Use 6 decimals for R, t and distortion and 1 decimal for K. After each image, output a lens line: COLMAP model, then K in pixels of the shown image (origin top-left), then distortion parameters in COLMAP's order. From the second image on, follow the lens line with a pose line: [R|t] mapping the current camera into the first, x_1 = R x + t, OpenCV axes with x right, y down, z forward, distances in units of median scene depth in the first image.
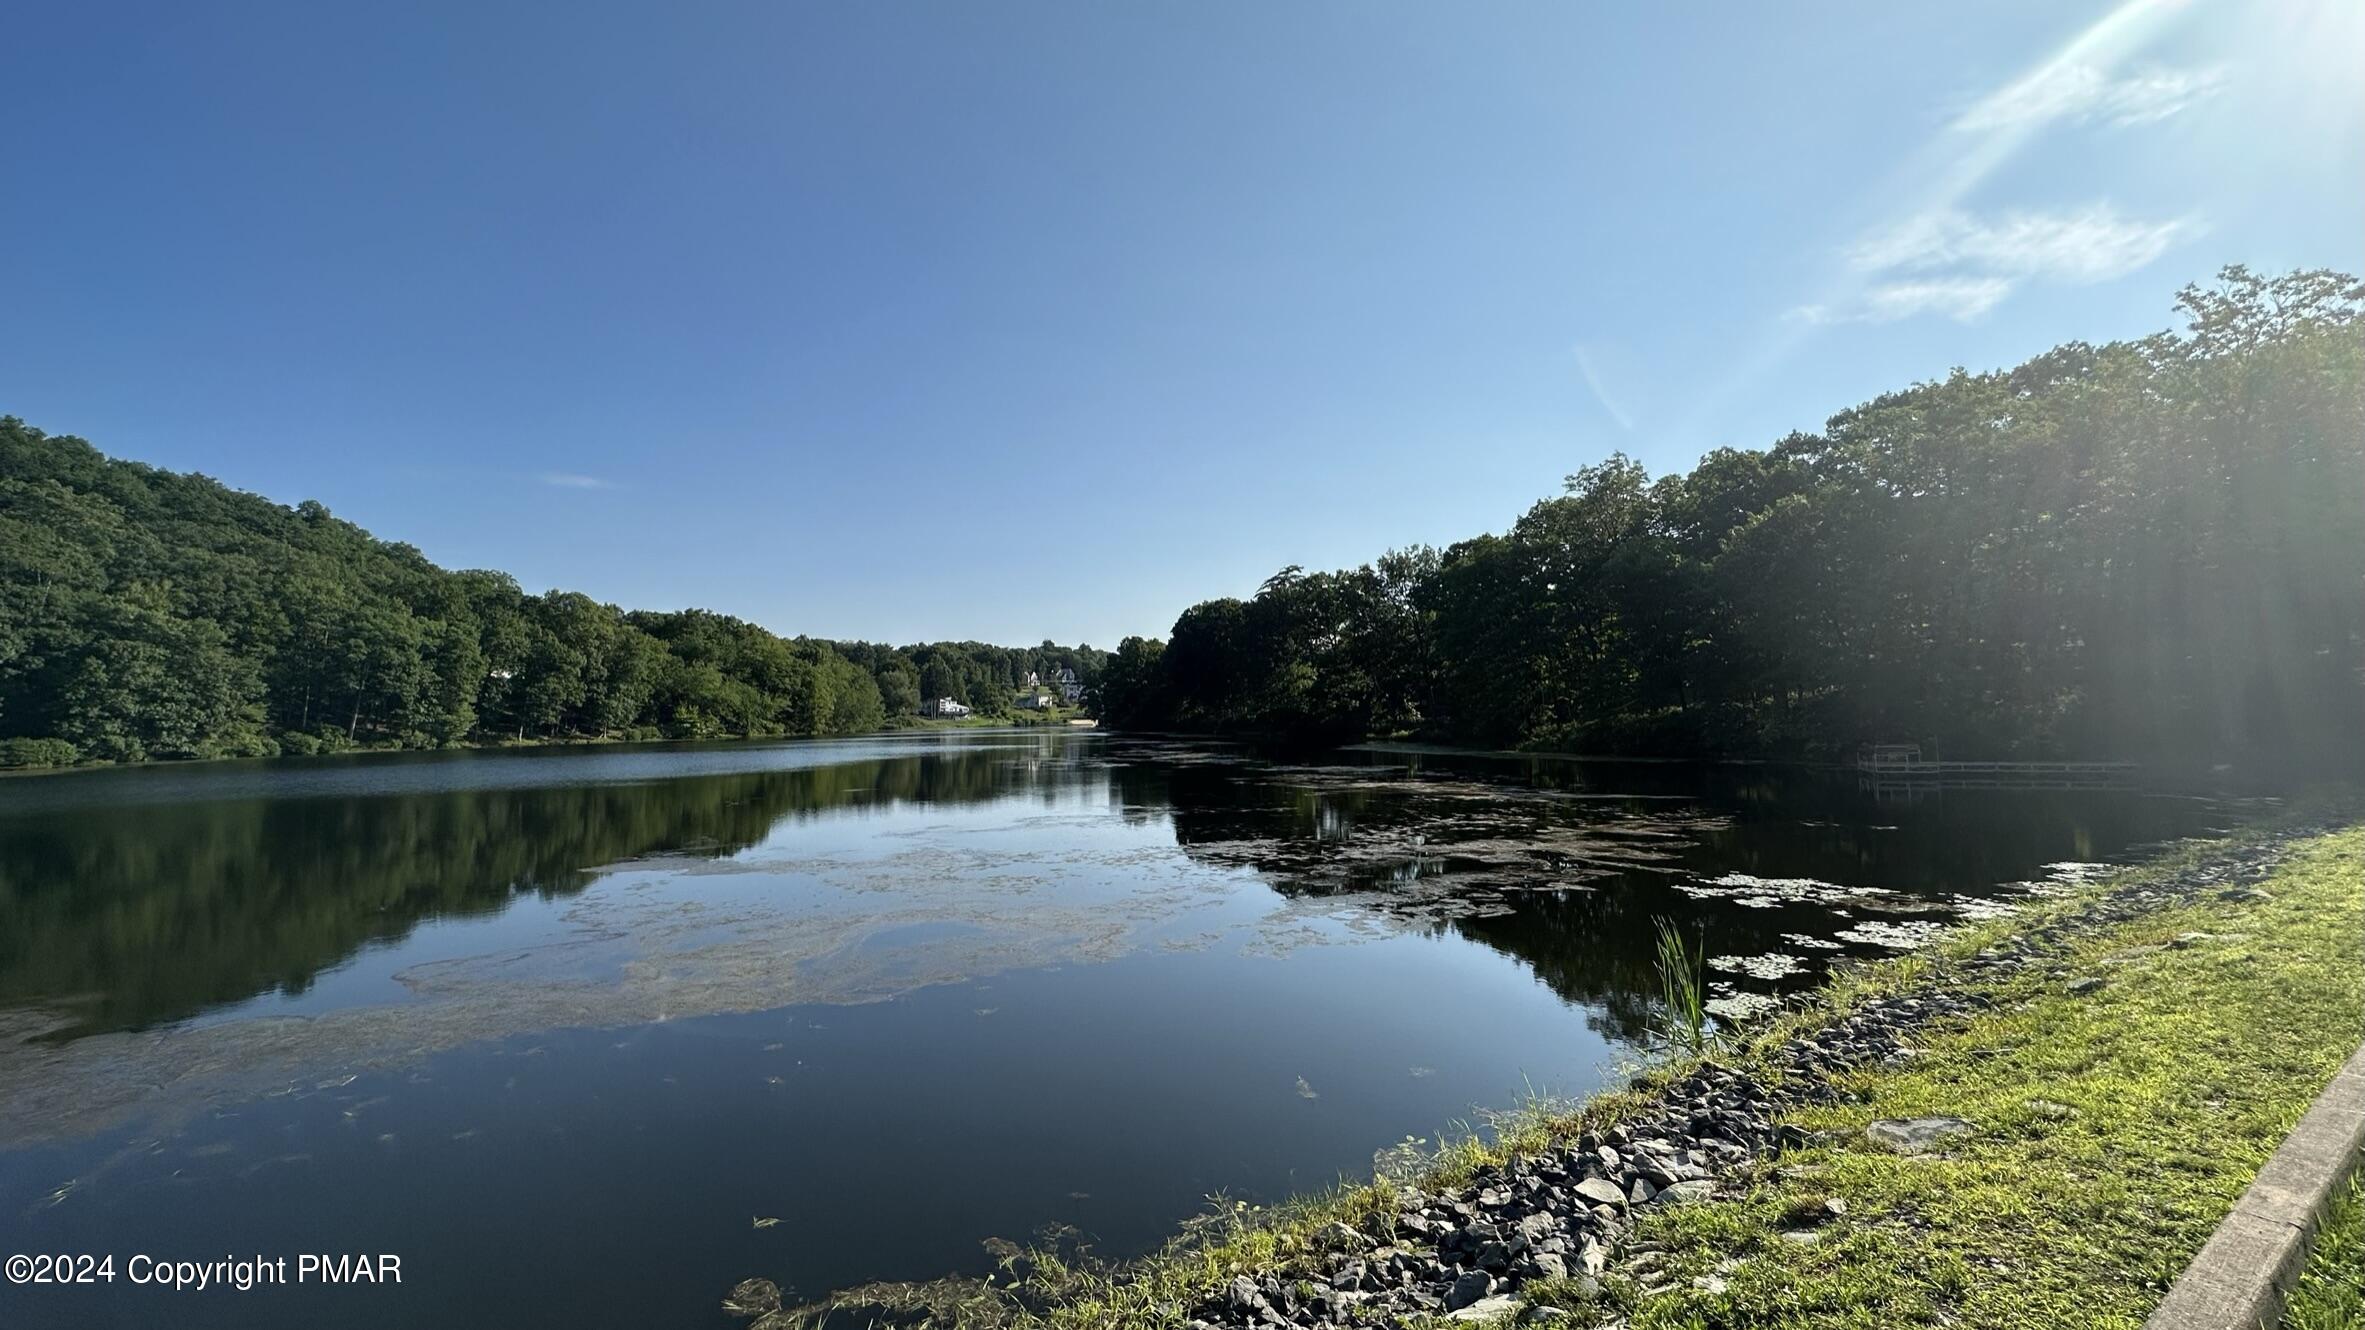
lens RADIAL K [[946.2, 0, 1185.3], [0, 946.2, 664.6], [0, 0, 1]] dist [-0.001435, 0.001100]
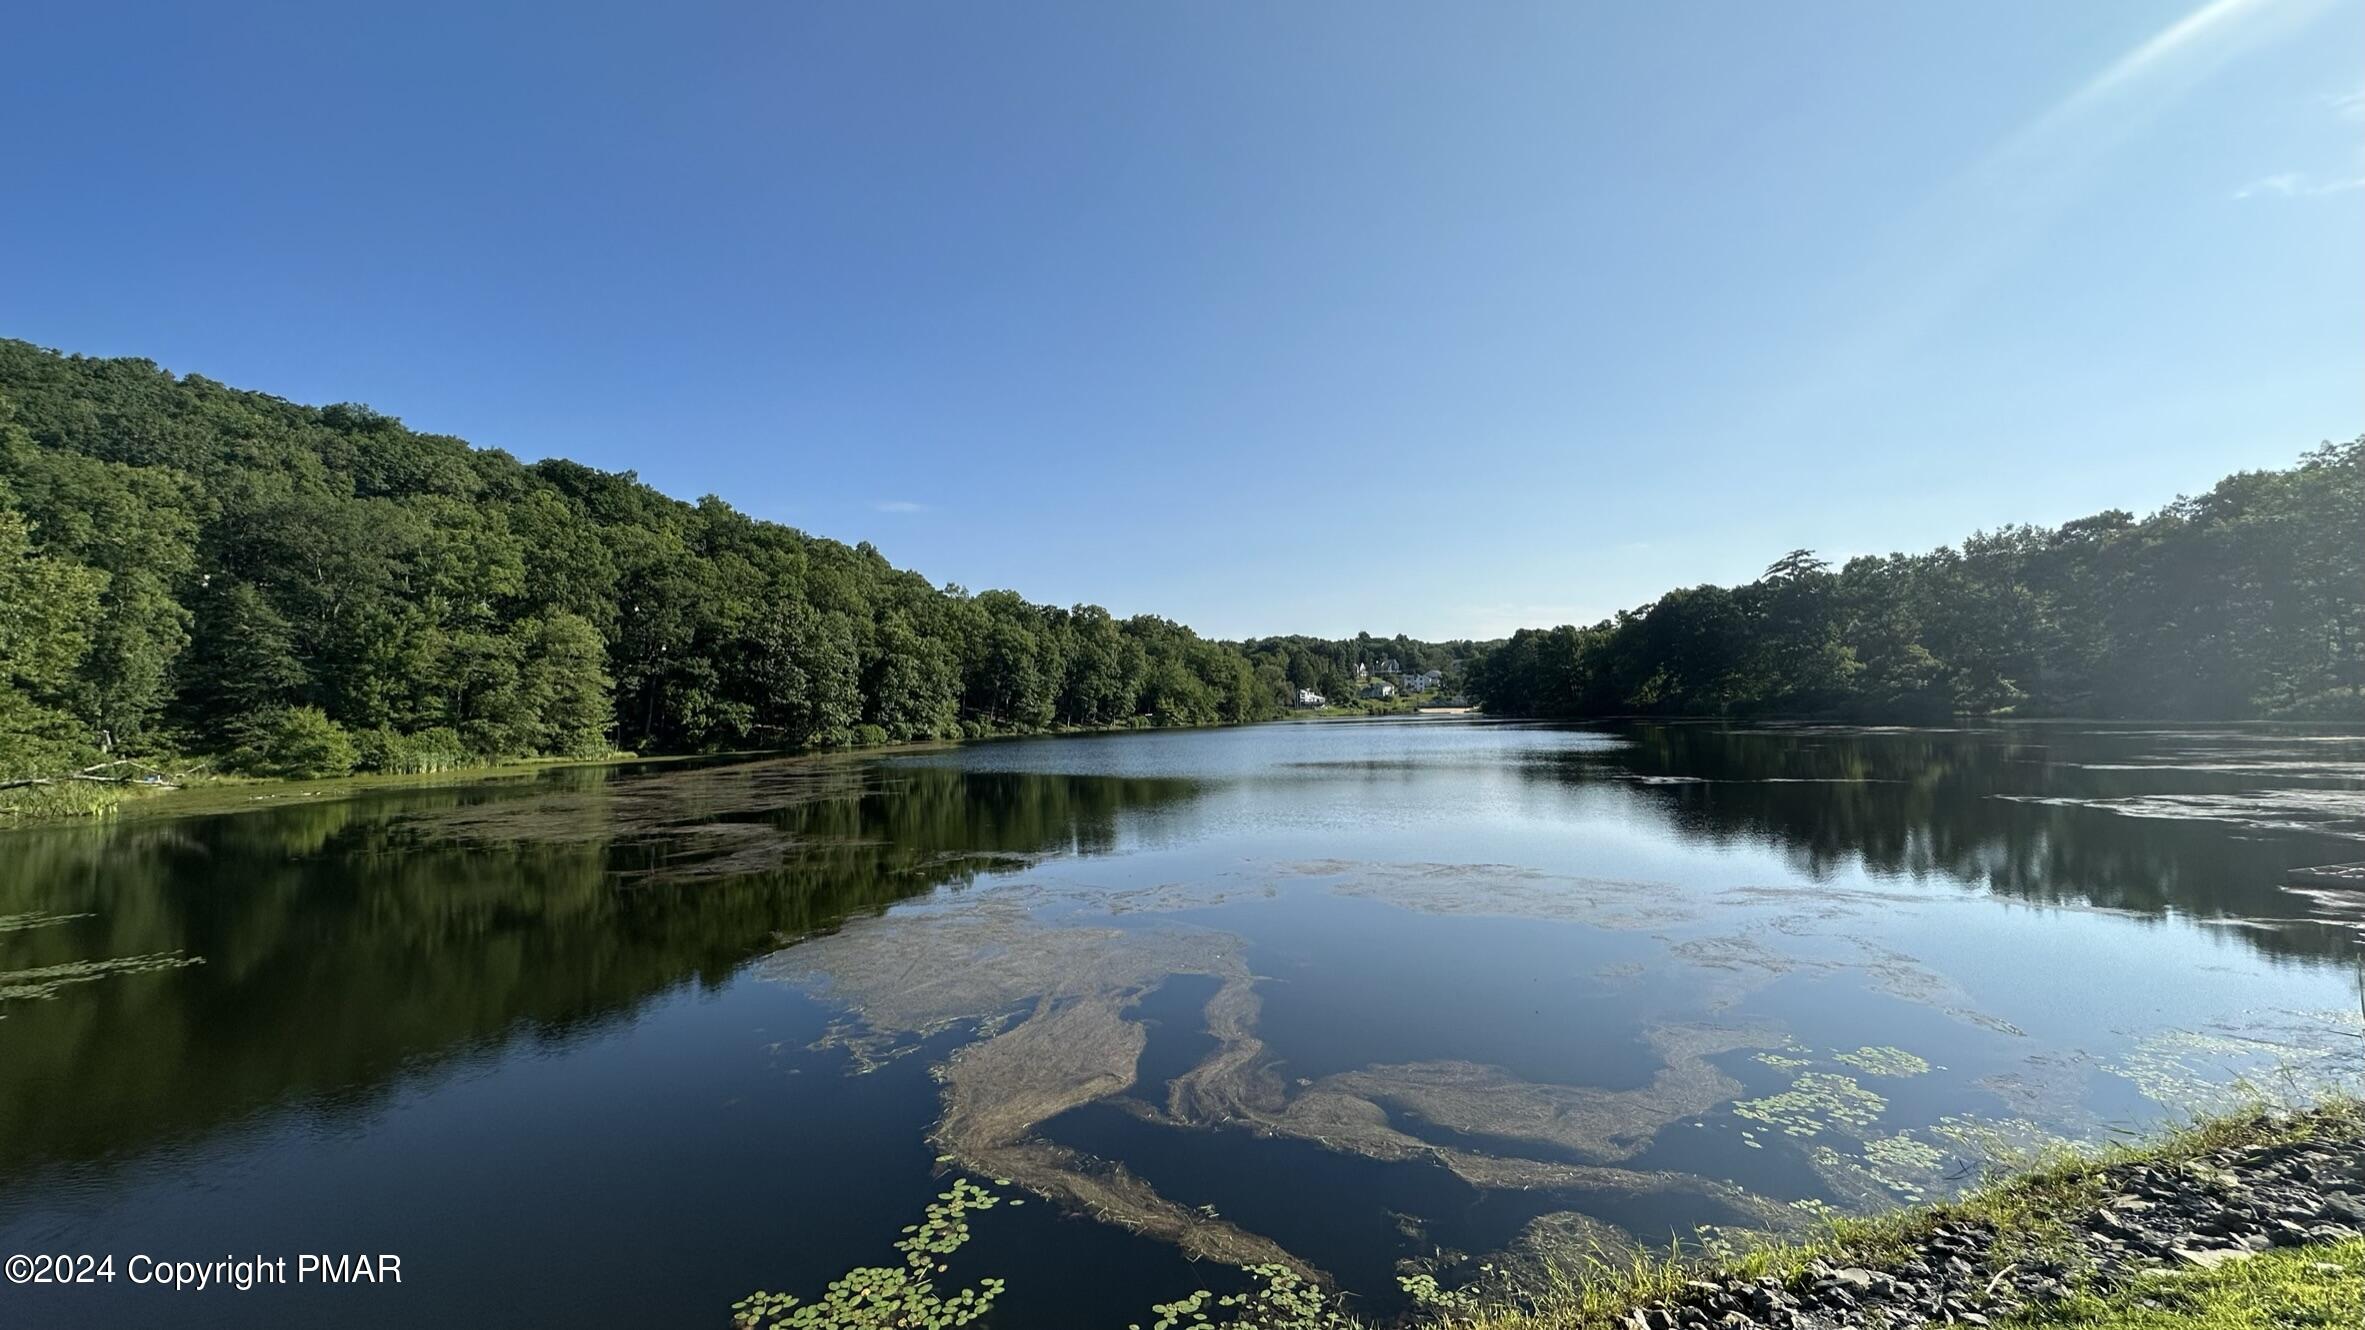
lens RADIAL K [[945.3, 0, 1184.6], [0, 945.3, 664.0], [0, 0, 1]] dist [-0.000239, 0.000524]
pose [[0.962821, -0.025177, -0.268965, -0.353038], [0.027486, 0.999611, 0.004823, -0.006557], [0.268739, -0.012037, 0.963138, -0.225020]]
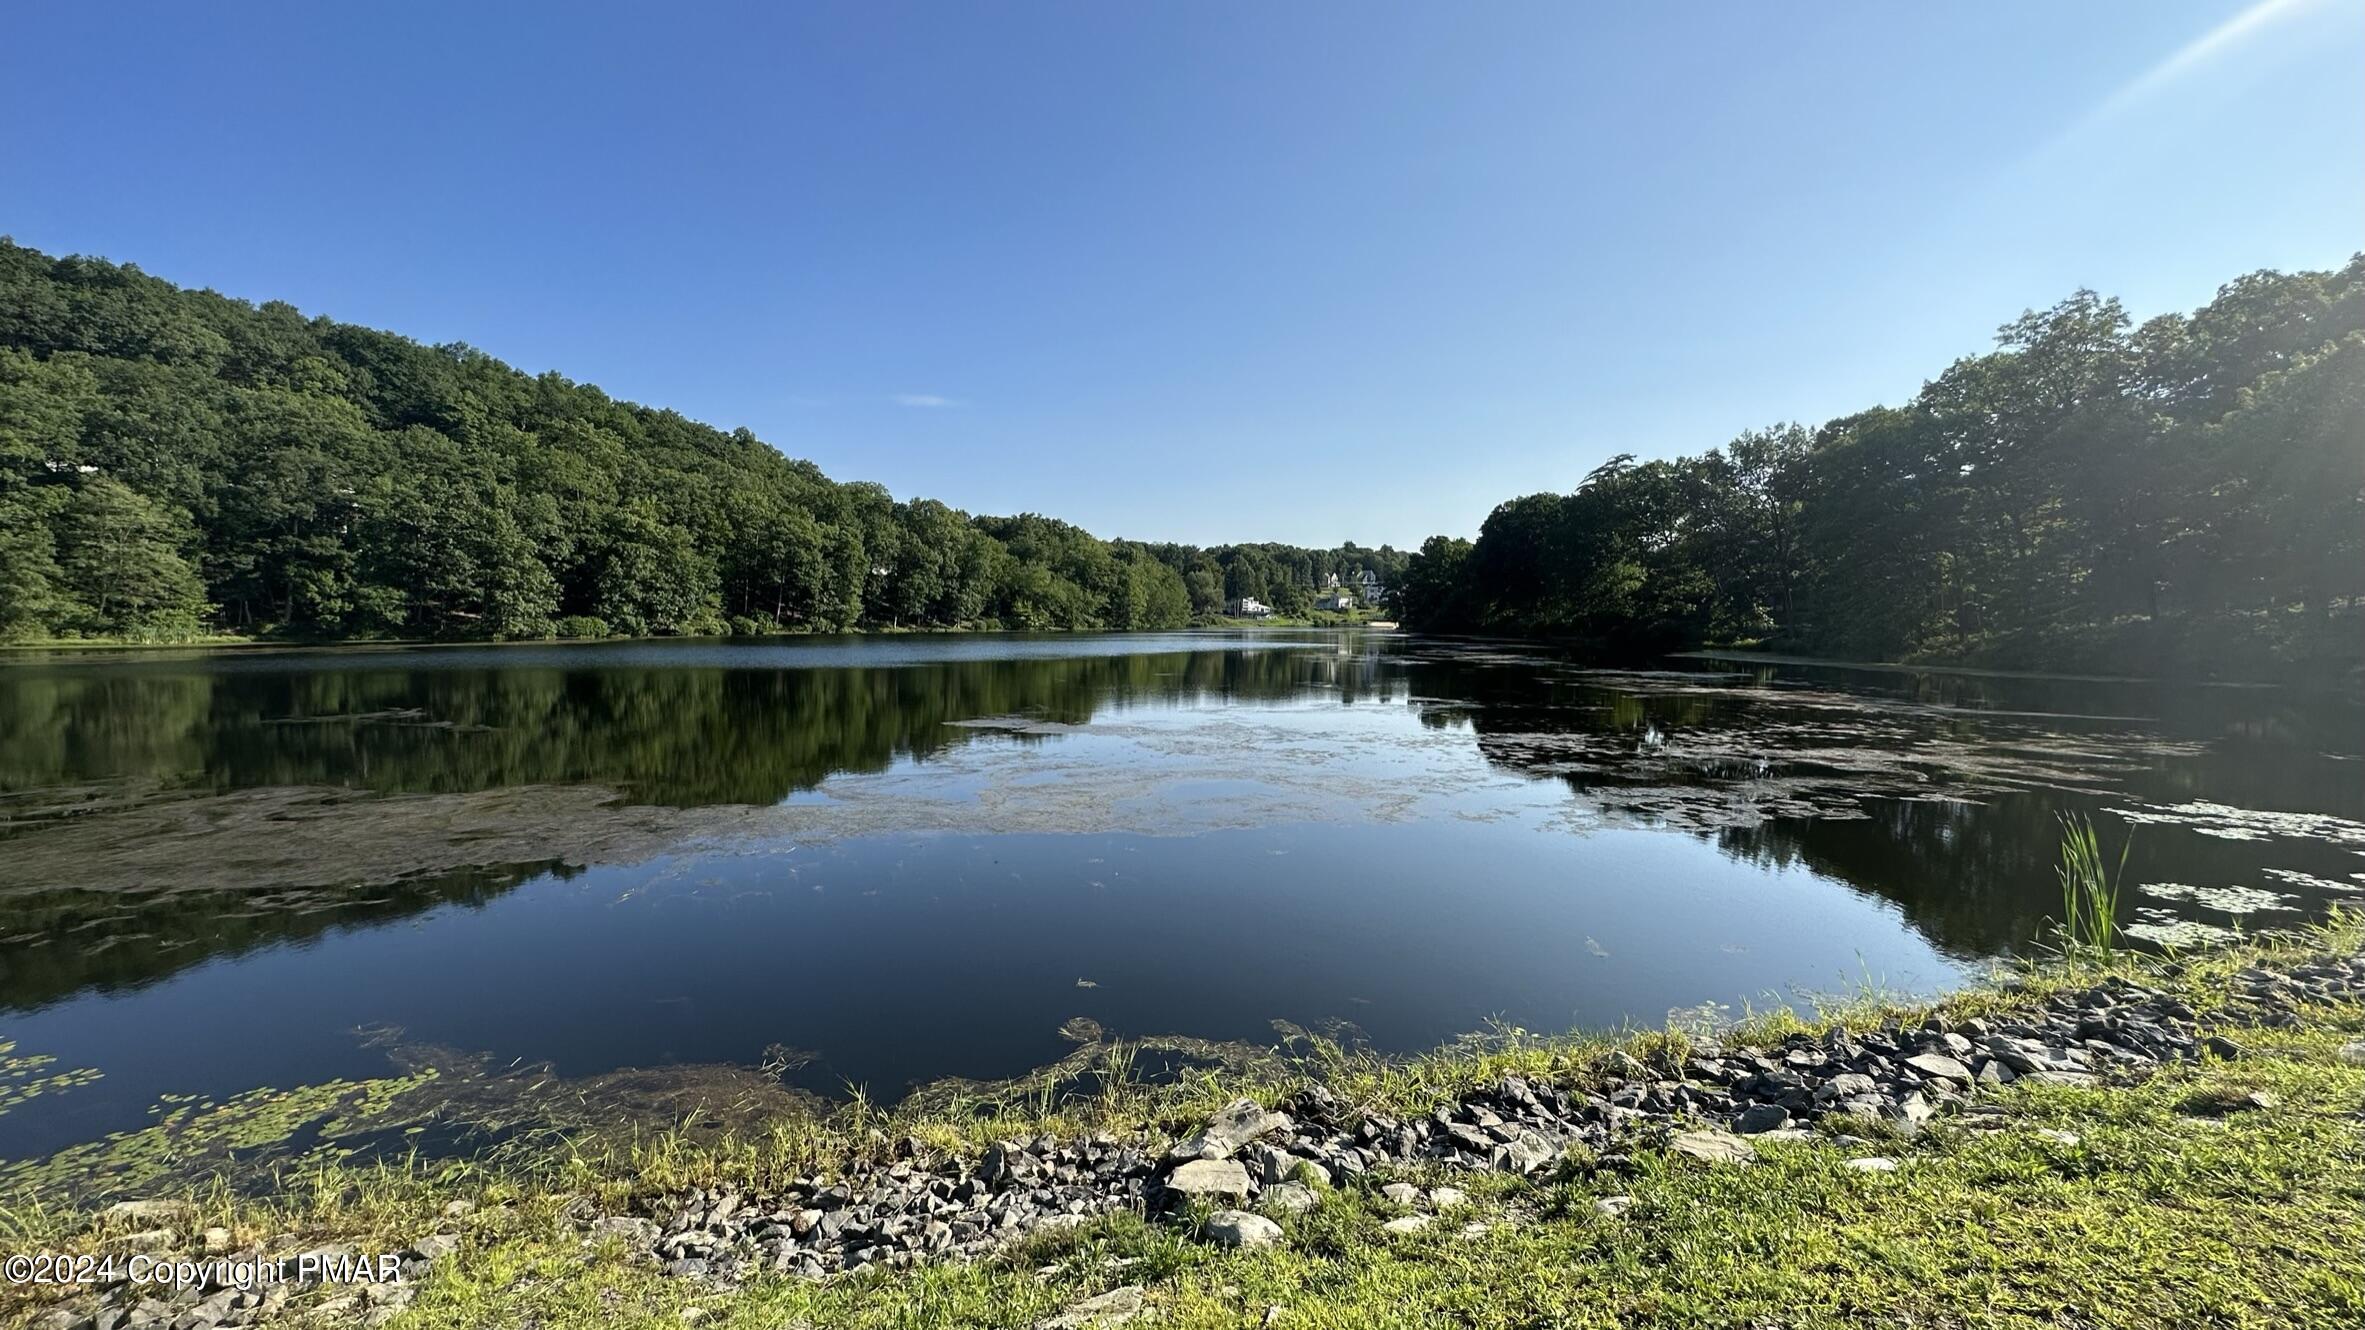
lens RADIAL K [[945.3, 0, 1184.6], [0, 945.3, 664.0], [0, 0, 1]] dist [-0.000239, 0.000524]
pose [[0.950680, 0.035302, -0.308159, 0.000886], [-0.003498, 0.994659, 0.103155, 0.004034], [0.310155, -0.096989, 0.945726, -0.001934]]
